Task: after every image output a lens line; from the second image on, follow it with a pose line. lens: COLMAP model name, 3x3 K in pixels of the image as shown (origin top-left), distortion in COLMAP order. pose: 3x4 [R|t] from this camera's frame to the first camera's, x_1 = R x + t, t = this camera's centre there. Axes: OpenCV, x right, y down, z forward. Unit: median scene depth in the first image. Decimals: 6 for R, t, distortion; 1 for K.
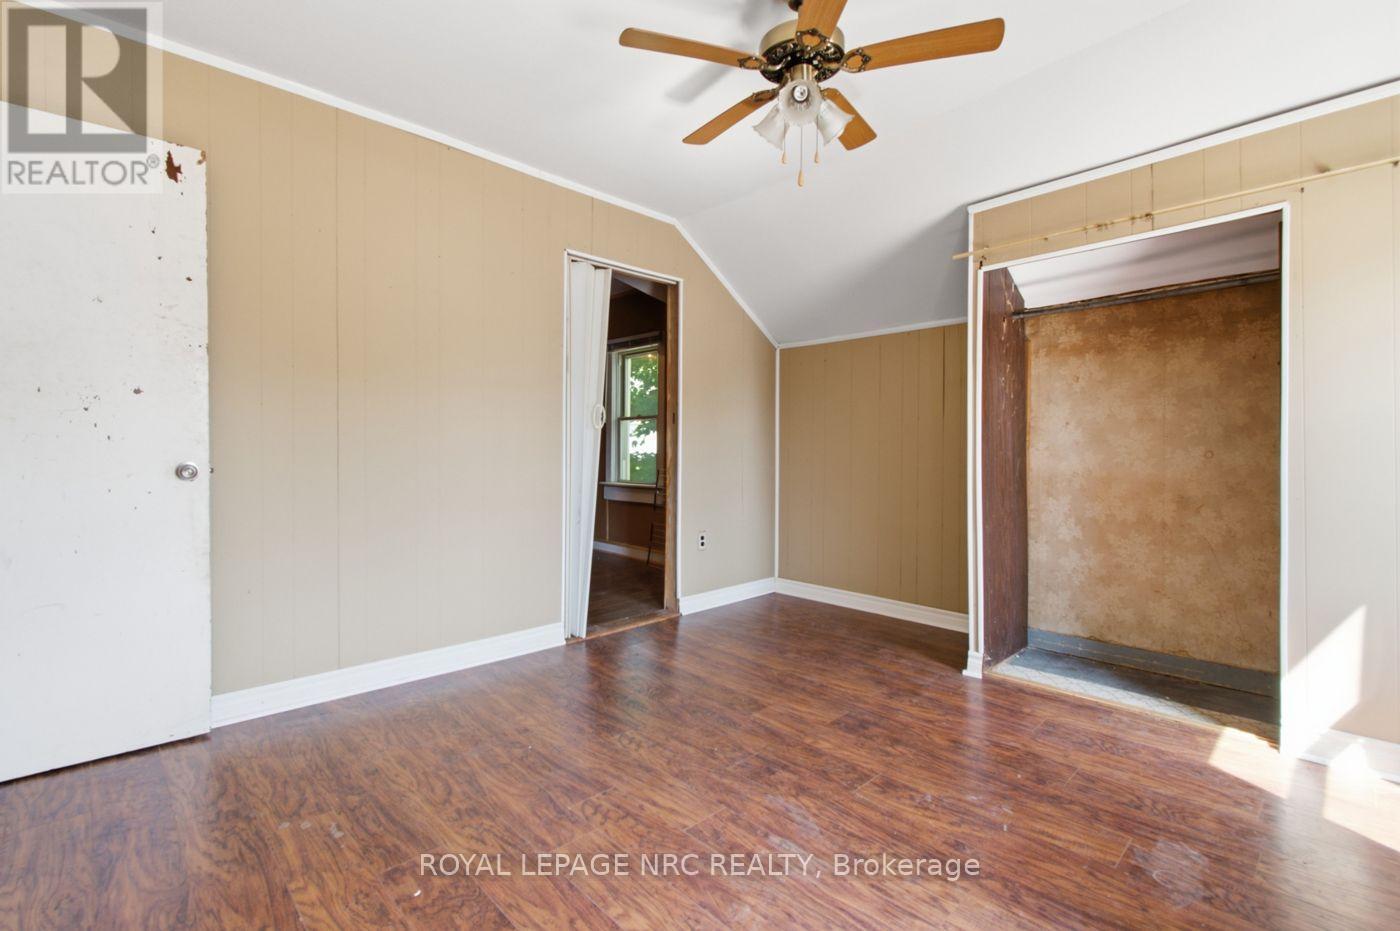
lens RADIAL K [[638.7, 0, 700.6], [0, 638.7, 454.3], [0, 0, 1]] dist [-0.000575, -0.000244]
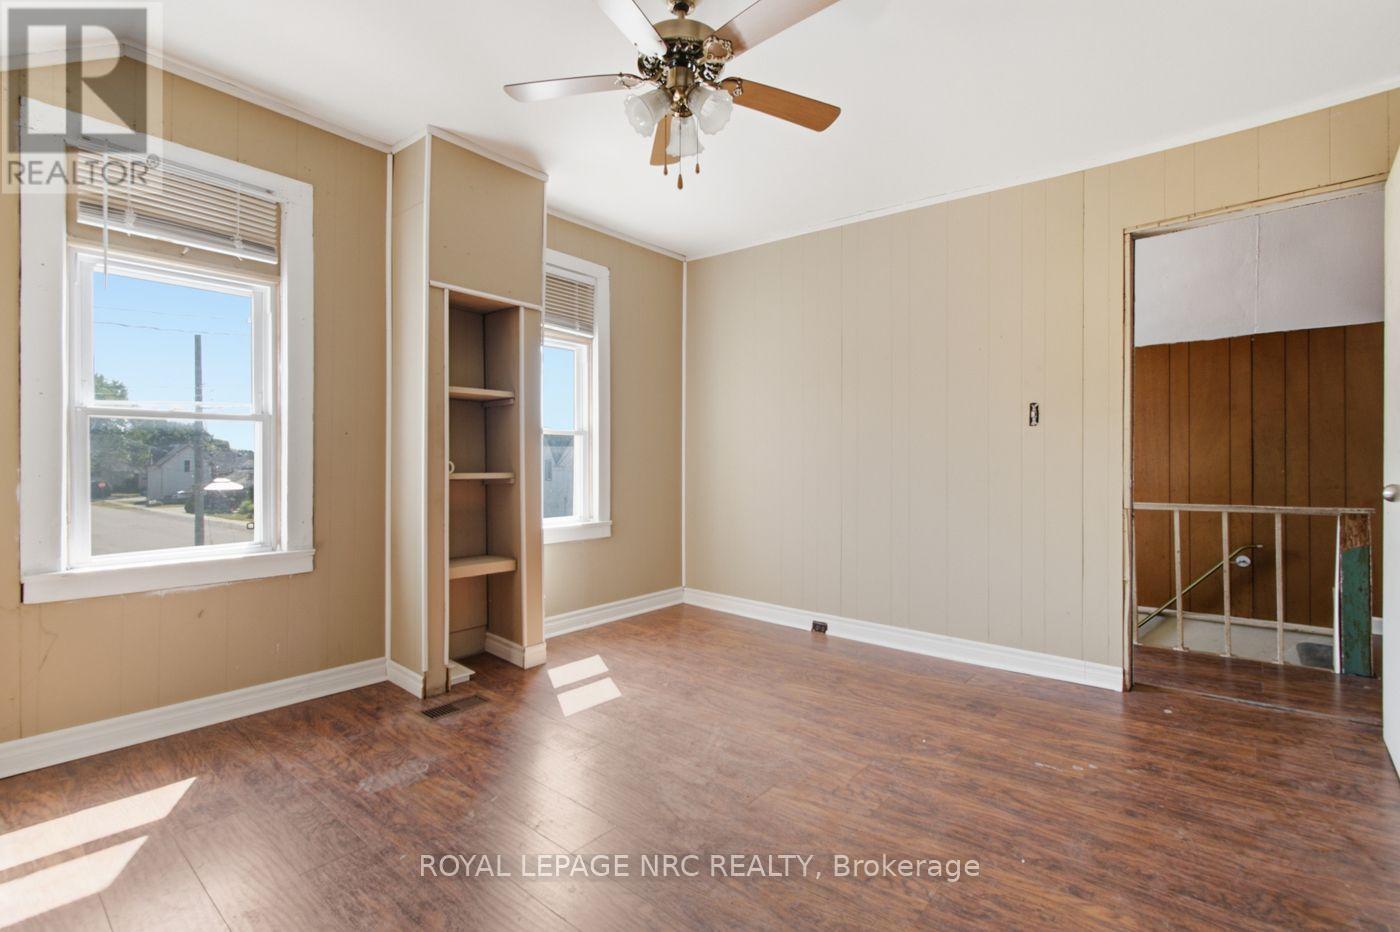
lens RADIAL K [[638.7, 0, 700.6], [0, 638.7, 454.8], [0, 0, 1]] dist [-0.000575, -0.000244]
pose [[-0.994196, -0.008862, -0.107216, 0.240192], [-0.009266, 0.999952, 0.003275, -0.021038], [0.107182, 0.004250, -0.994230, 2.106954]]
